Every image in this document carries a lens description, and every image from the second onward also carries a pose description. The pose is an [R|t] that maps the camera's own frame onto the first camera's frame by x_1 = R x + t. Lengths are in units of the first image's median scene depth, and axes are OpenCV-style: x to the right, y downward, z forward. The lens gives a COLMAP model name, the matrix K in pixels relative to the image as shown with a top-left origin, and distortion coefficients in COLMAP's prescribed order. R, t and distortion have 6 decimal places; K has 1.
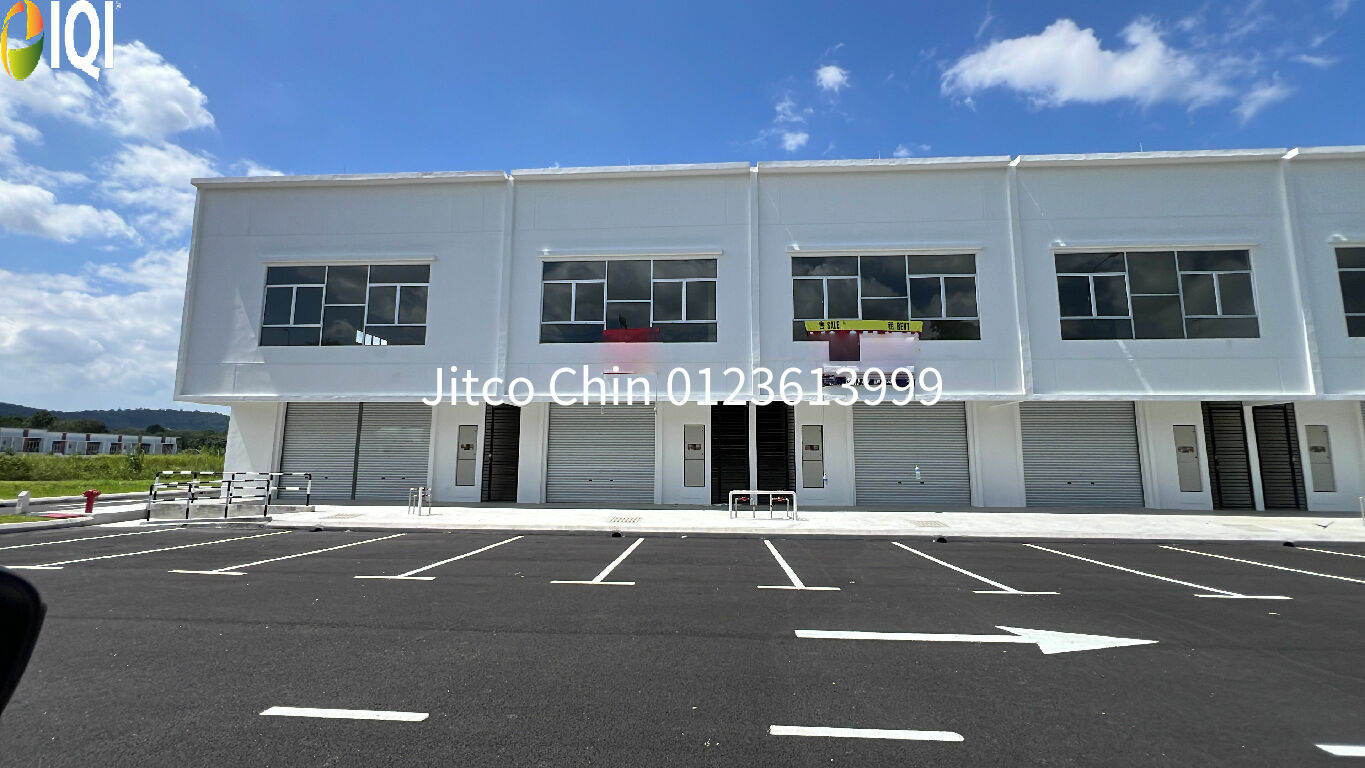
lens RADIAL K [[571.7, 0, 680.0], [0, 571.7, 391.6], [0, 0, 1]] dist [0.005173, 0.002188]
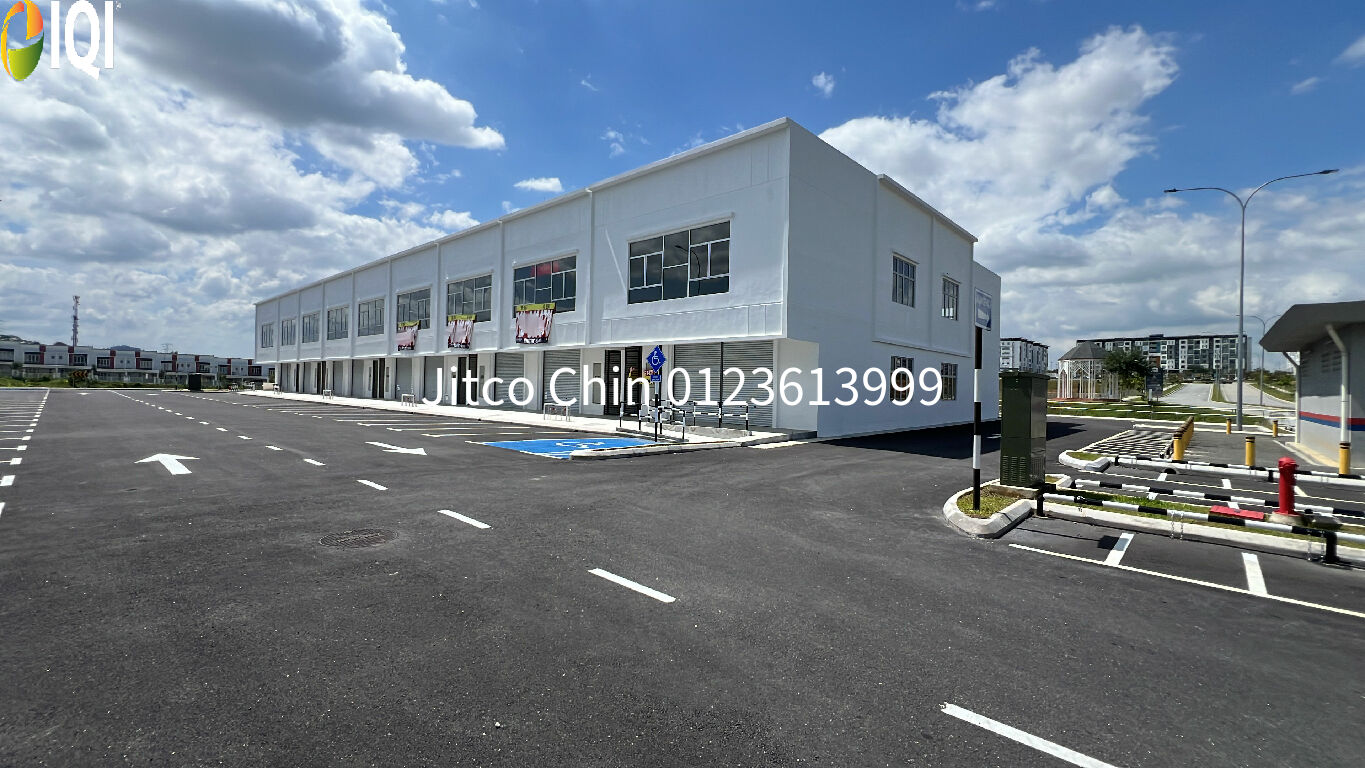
lens RADIAL K [[571.7, 0, 659.3], [0, 571.7, 400.3], [0, 0, 1]] dist [0.005173, 0.002188]
pose [[0.771844, 0.024029, -0.635358, 0.704346], [0.060801, 0.991917, 0.111375, -0.002515], [0.632898, -0.124595, 0.764144, -0.044245]]
